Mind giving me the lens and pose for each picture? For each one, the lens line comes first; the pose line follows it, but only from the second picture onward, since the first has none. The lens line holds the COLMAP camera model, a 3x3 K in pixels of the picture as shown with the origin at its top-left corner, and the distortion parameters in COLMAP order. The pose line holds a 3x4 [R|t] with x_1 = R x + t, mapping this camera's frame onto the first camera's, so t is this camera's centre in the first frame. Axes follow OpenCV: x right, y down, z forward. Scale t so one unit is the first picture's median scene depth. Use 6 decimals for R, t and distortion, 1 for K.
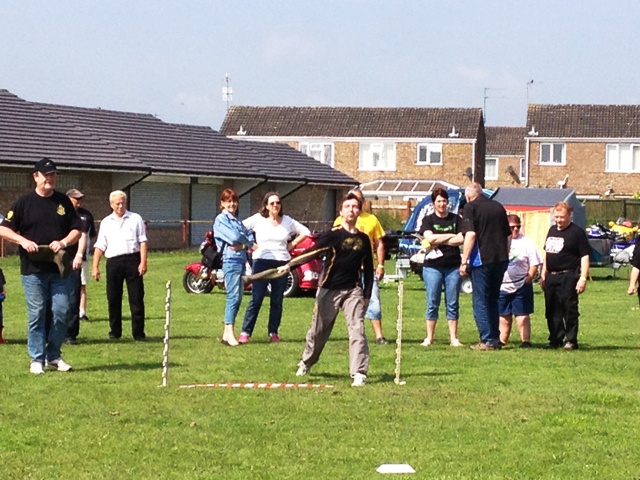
lens RADIAL K [[2367.1, 0, 318.0], [0, 2367.1, 239.3], [0, 0, 1]] dist [0.113151, 1.501777]
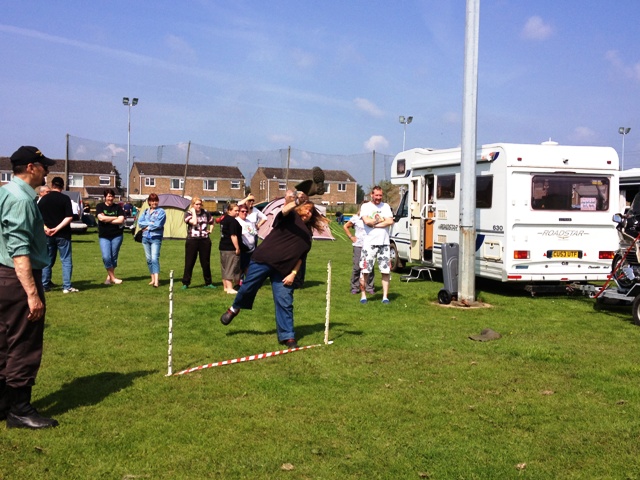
lens RADIAL K [[756.7, 0, 319.8], [0, 756.7, 240.0], [0, 0, 1]] dist [0.029308, 0.021755]
pose [[0.848775, -0.020095, 0.528372, -0.042461], [-0.000032, 0.999276, 0.038056, -0.001813], [-0.528754, -0.032318, 0.848159, 0.167447]]
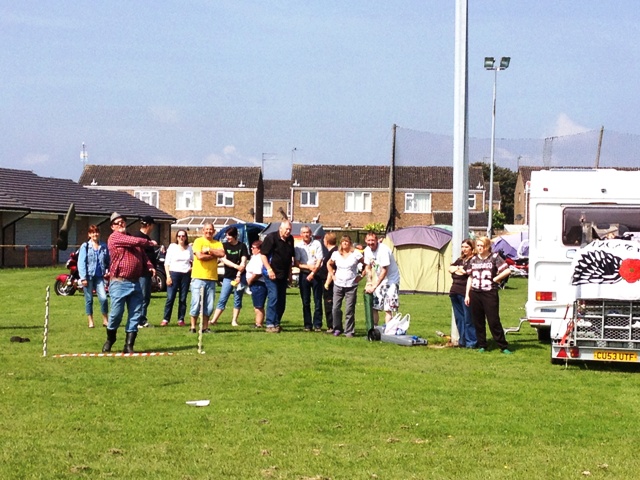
lens RADIAL K [[1656.8, 0, 319.1], [0, 1656.8, 238.1], [0, 0, 1]] dist [-0.000549, 2.367438]
pose [[0.994677, -0.000771, 0.103036, 0.000010], [0.001987, 0.999930, -0.011701, -0.000086], [-0.103020, 0.011843, 0.994609, -0.012181]]
